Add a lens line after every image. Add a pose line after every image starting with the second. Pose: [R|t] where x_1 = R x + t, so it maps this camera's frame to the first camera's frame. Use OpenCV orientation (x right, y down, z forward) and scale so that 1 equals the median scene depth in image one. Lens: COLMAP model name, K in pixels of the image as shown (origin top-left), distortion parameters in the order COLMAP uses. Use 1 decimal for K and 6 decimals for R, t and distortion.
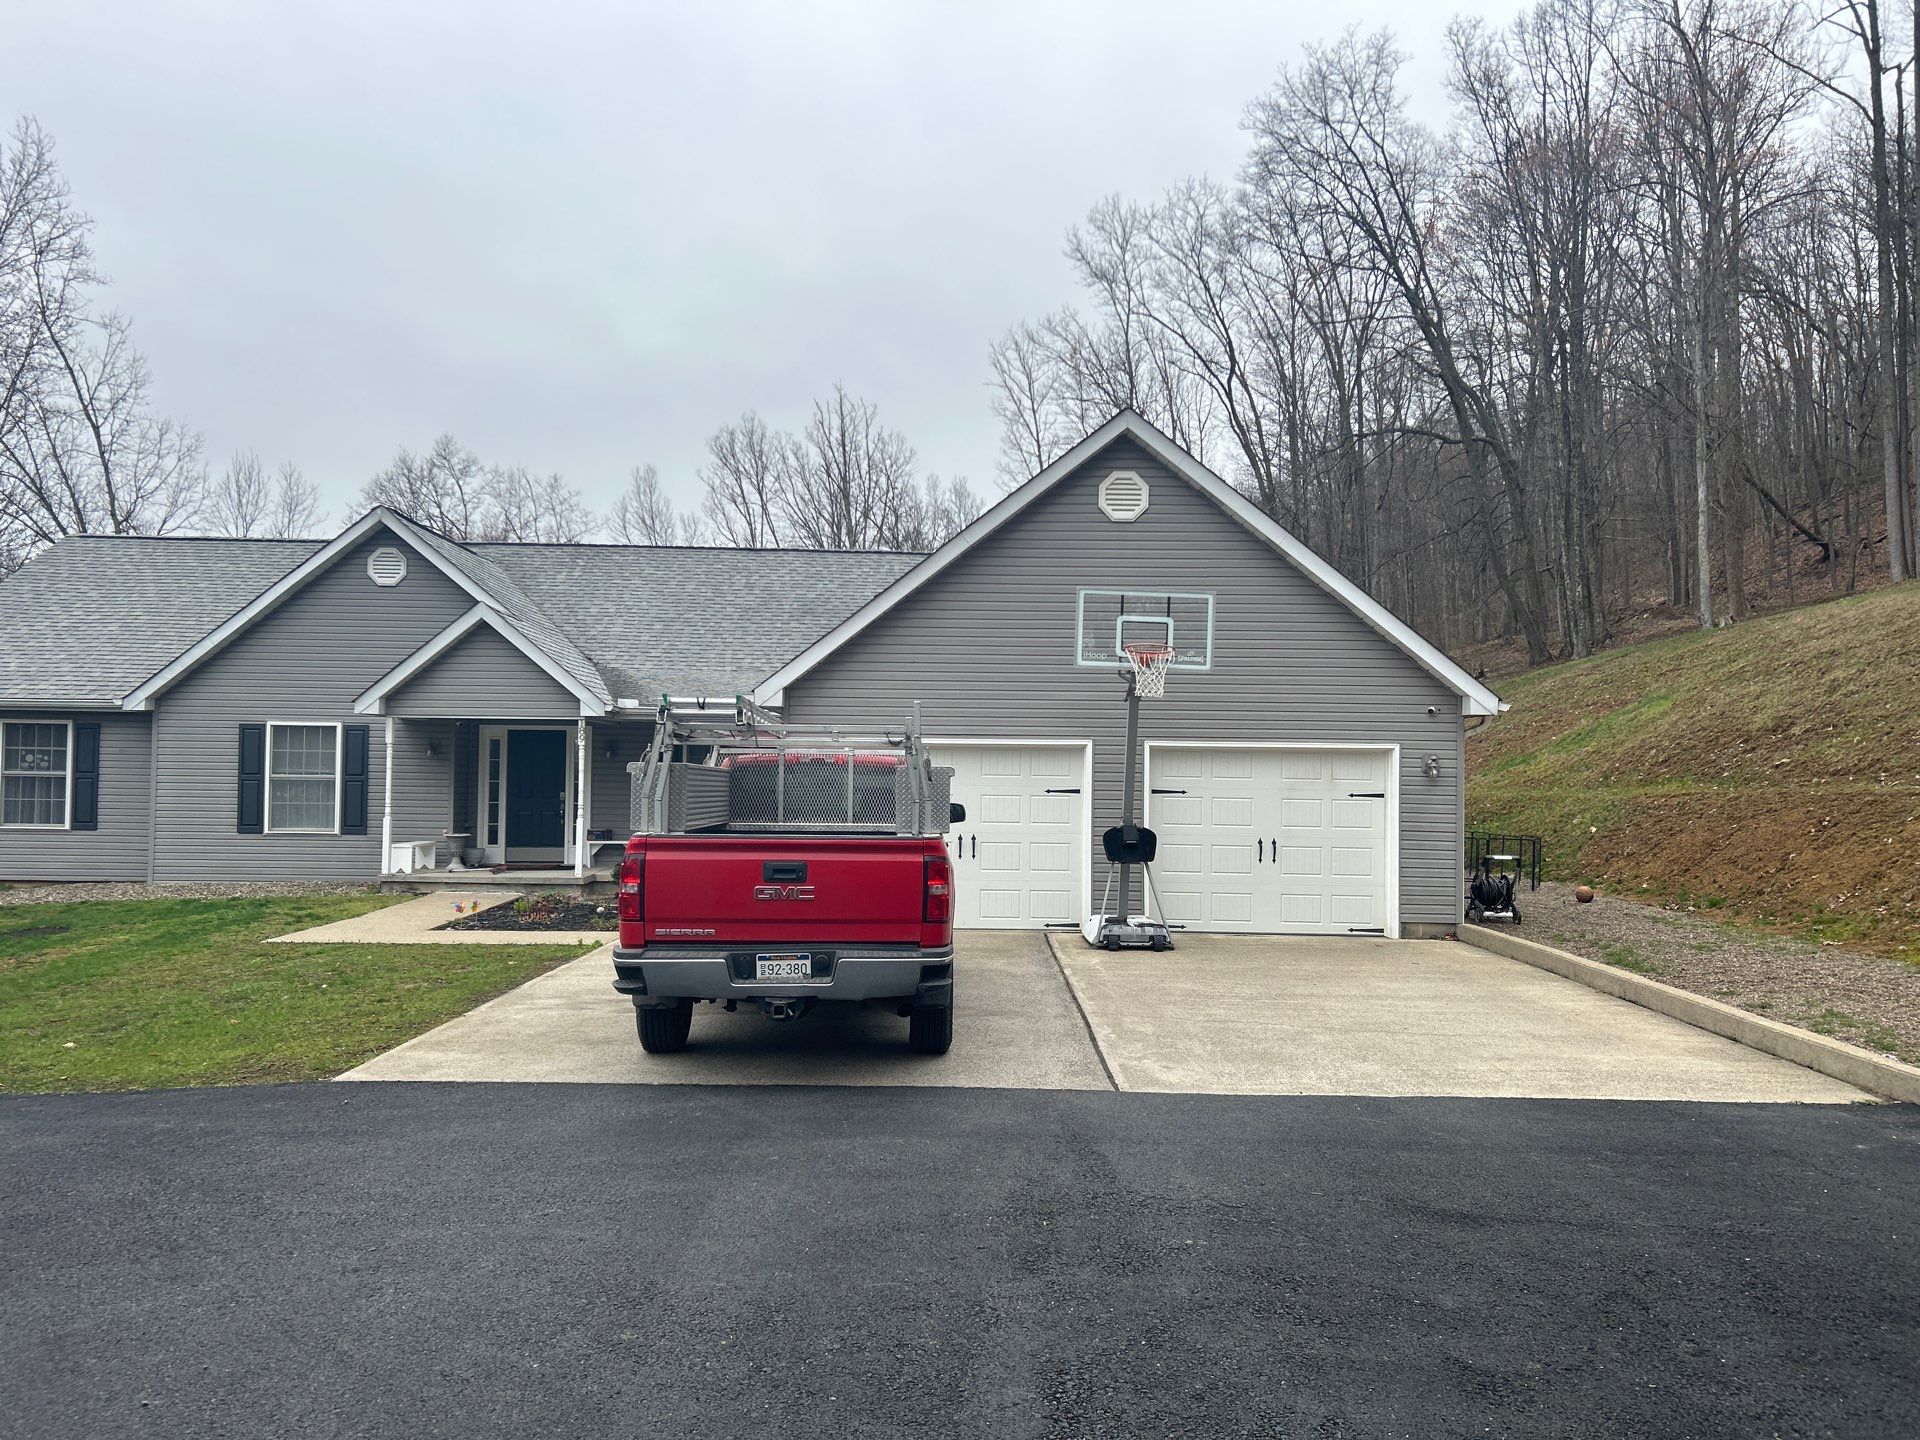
lens RADIAL K [[1442.4, 0, 961.0], [0, 1442.4, 715.6], [0, 0, 1]] dist [0.050846, -0.058271]
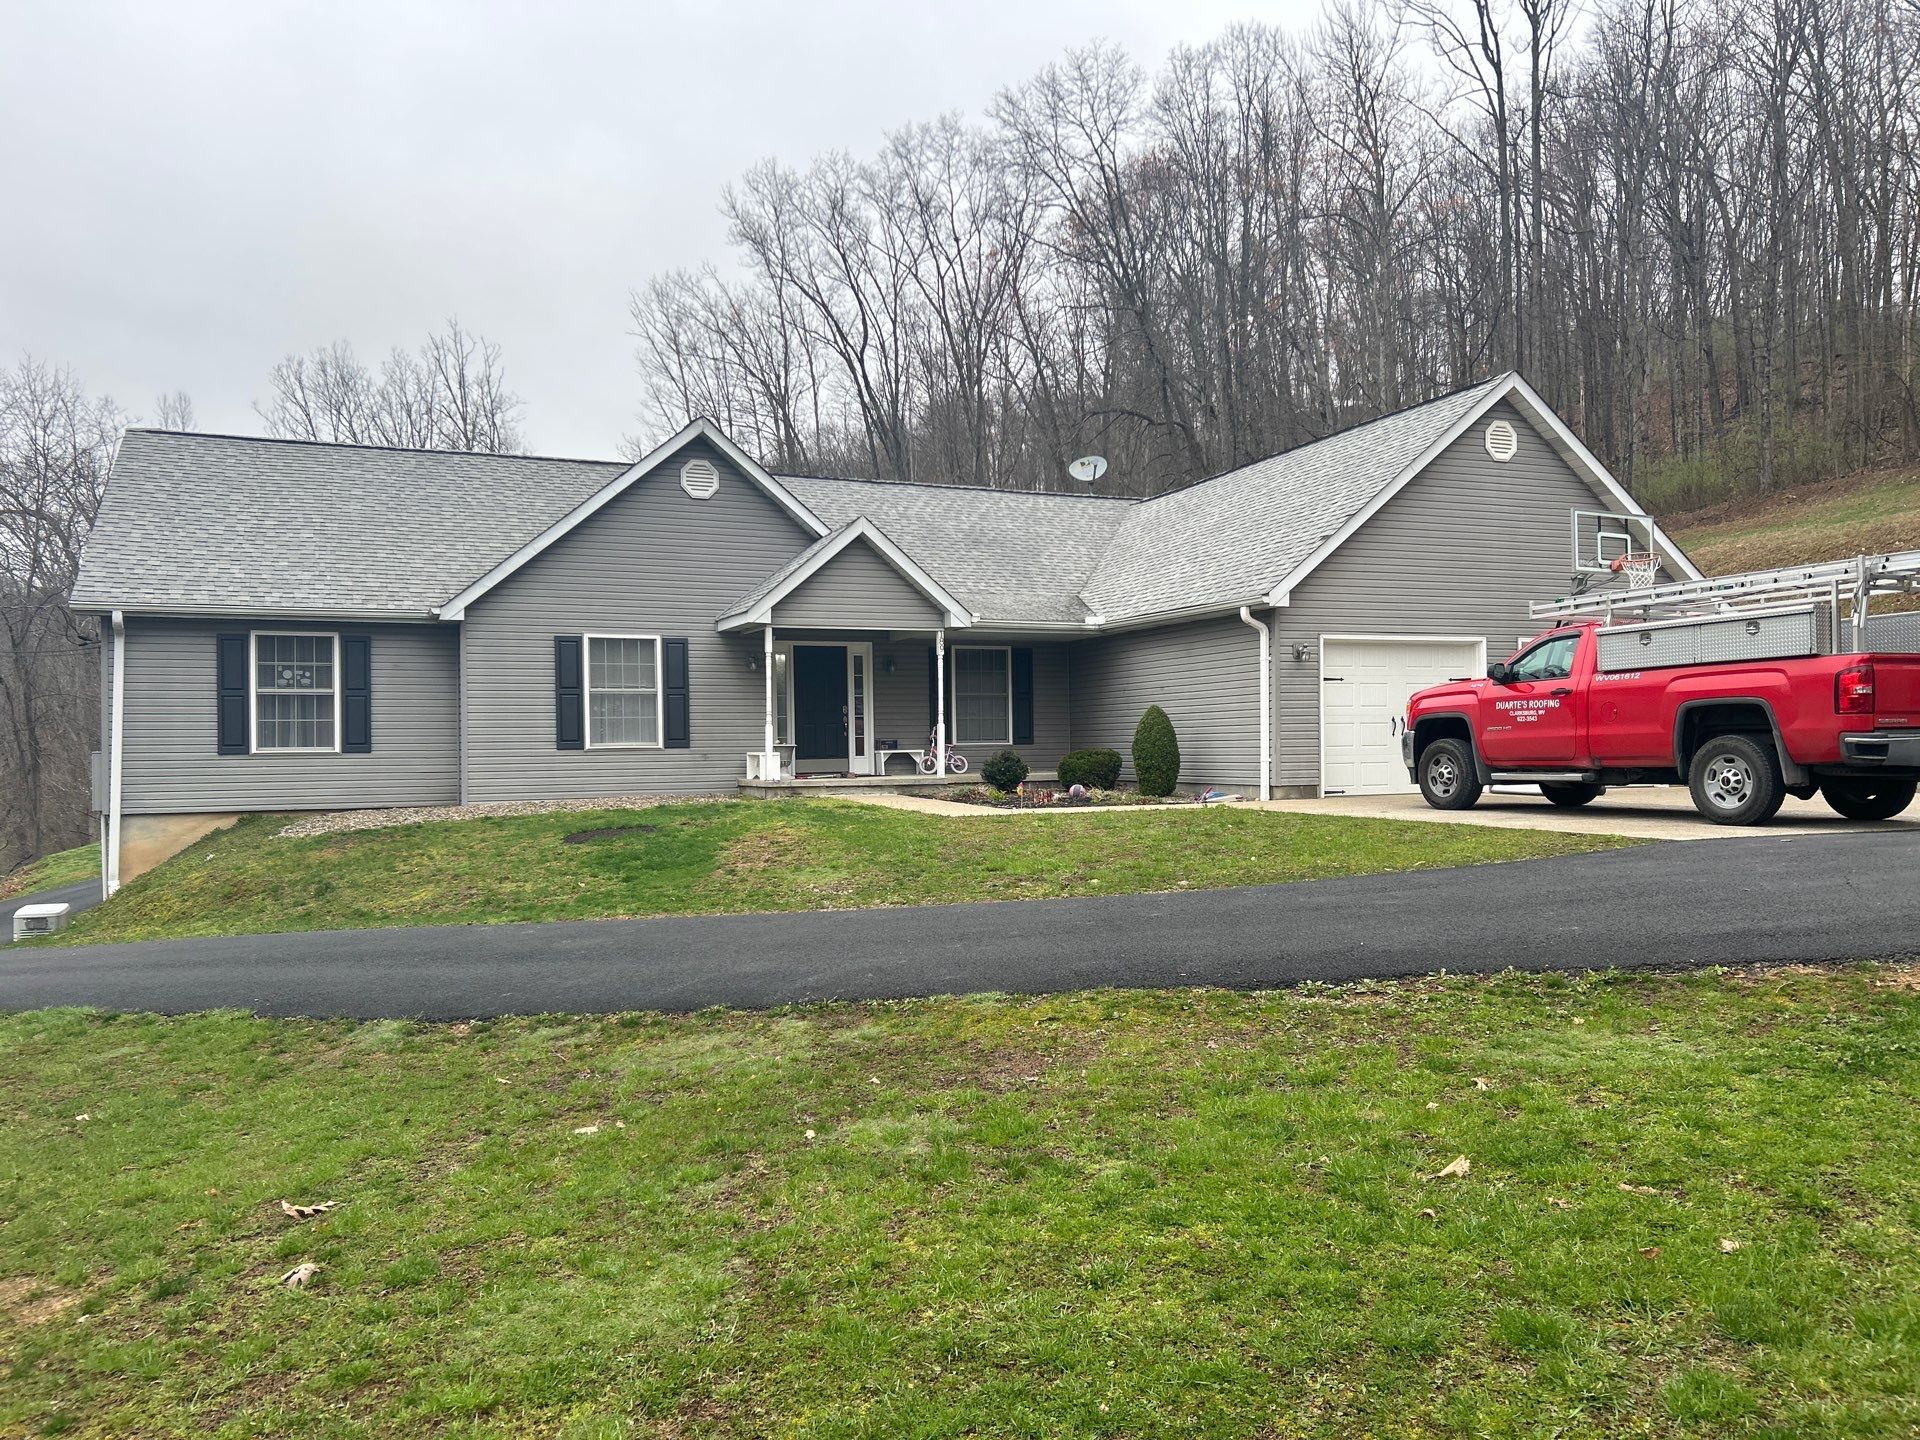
lens RADIAL K [[1442.4, 0, 966.5], [0, 1442.4, 729.5], [0, 0, 1]] dist [0.050846, -0.058271]
pose [[0.920499, -0.021390, 0.390158, -0.620084], [0.010544, 0.999497, 0.029921, 0.041656], [-0.390602, -0.023429, 0.920261, 0.010555]]
